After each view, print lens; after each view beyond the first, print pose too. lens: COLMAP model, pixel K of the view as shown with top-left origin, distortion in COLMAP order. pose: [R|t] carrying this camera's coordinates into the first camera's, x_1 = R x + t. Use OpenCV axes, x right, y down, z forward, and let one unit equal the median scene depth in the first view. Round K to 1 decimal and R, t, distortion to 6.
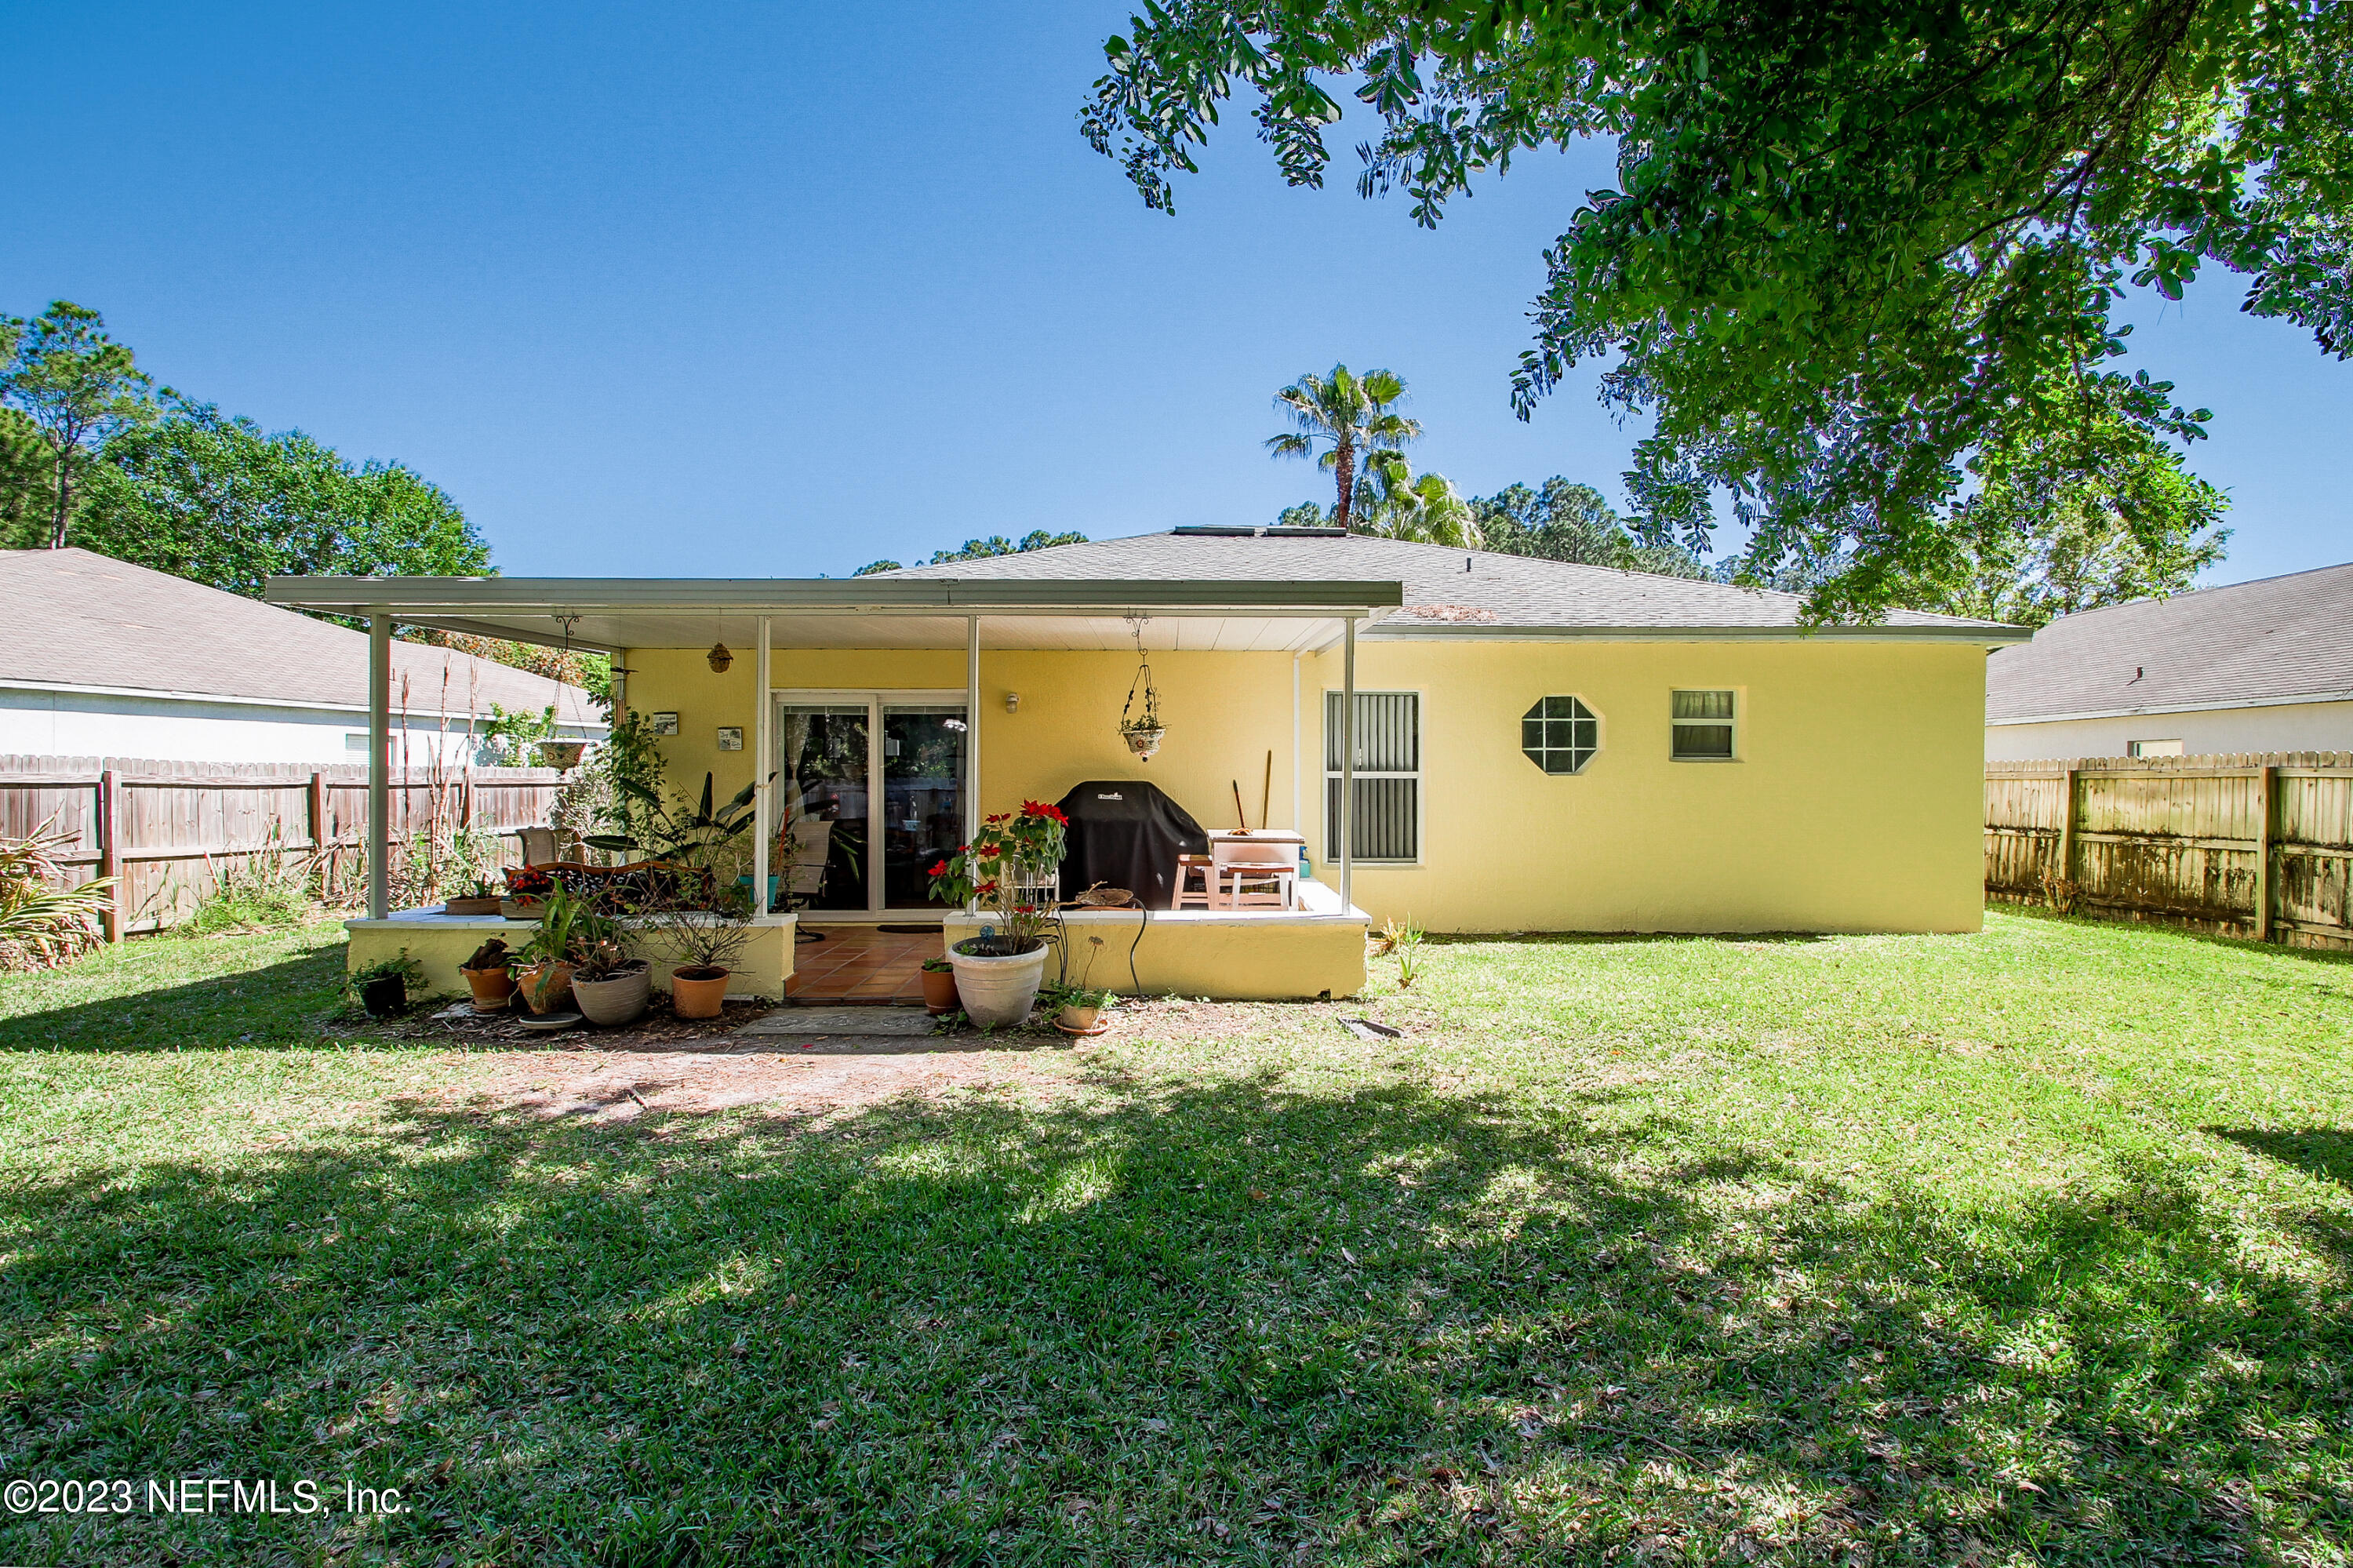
lens RADIAL K [[1113.1, 0, 1188.5], [0, 1113.1, 796.1], [0, 0, 1]] dist [-0.002258, -0.002006]
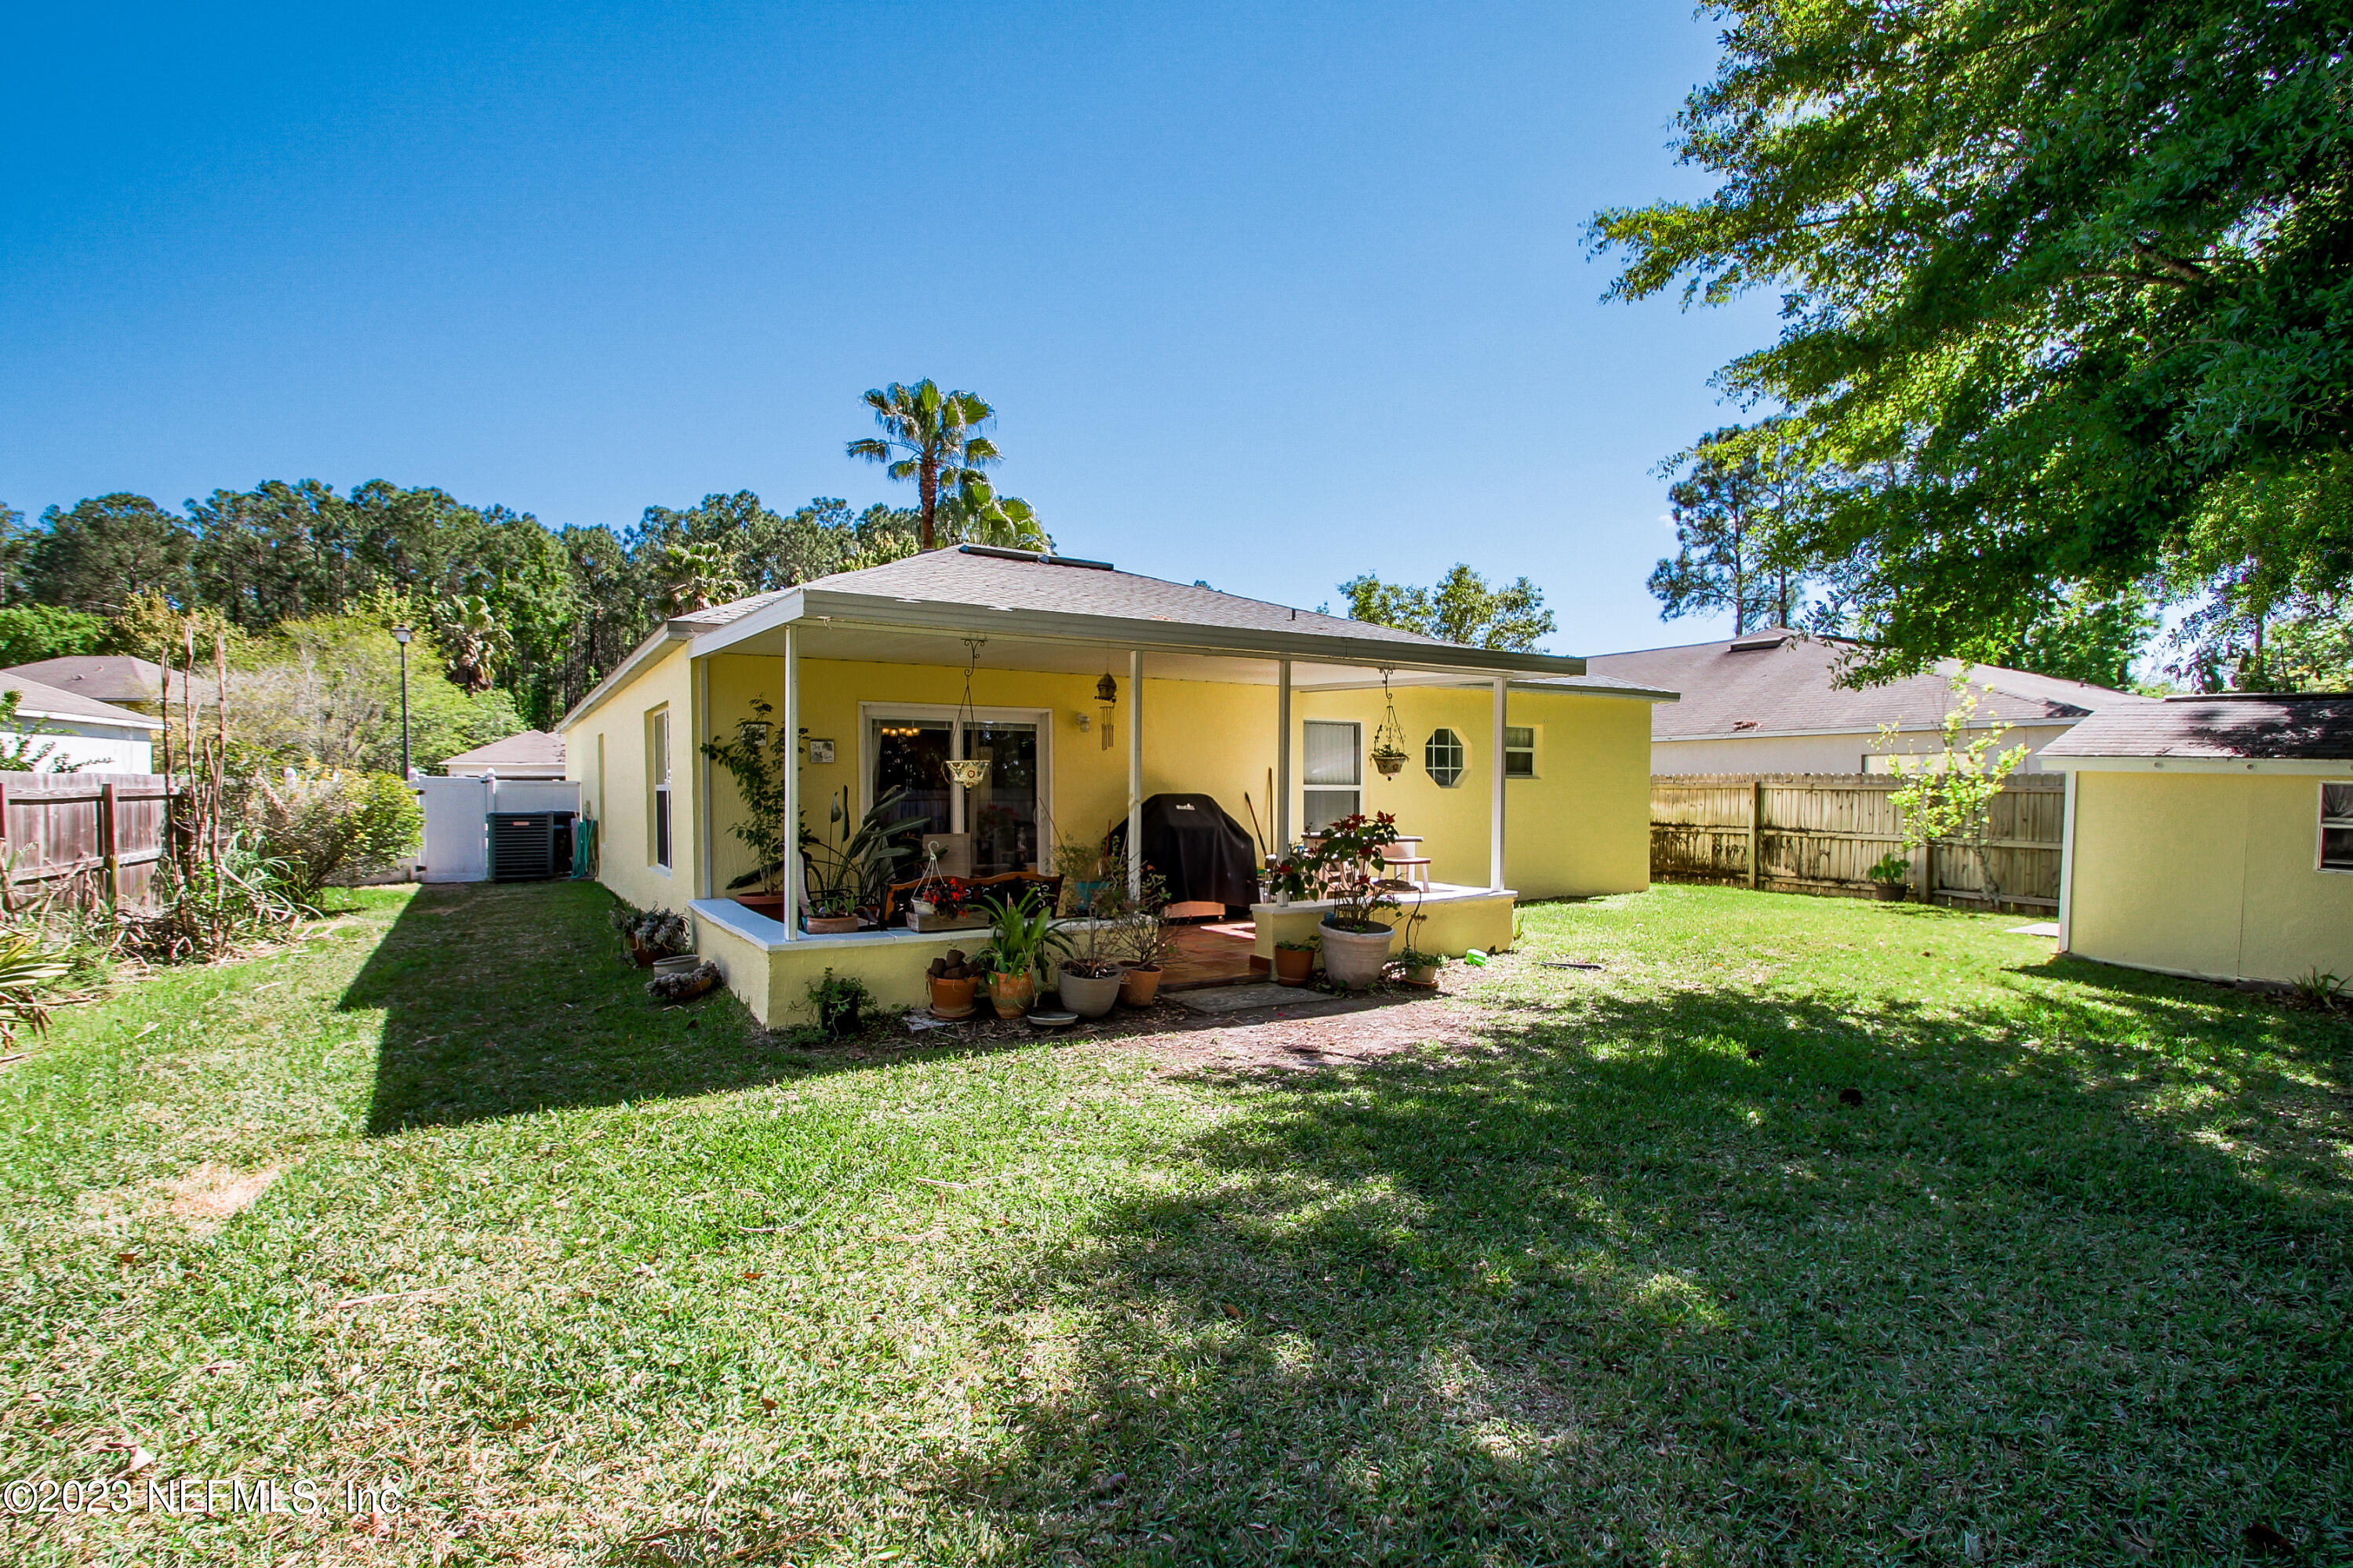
lens RADIAL K [[1113.1, 0, 1144.6], [0, 1113.1, 833.5], [0, 0, 1]] dist [-0.002258, -0.002006]
pose [[0.874352, -0.019958, 0.484882, -0.623832], [0.004746, 0.999458, 0.032581, -0.008873], [-0.485270, -0.026186, 0.873972, 0.002130]]
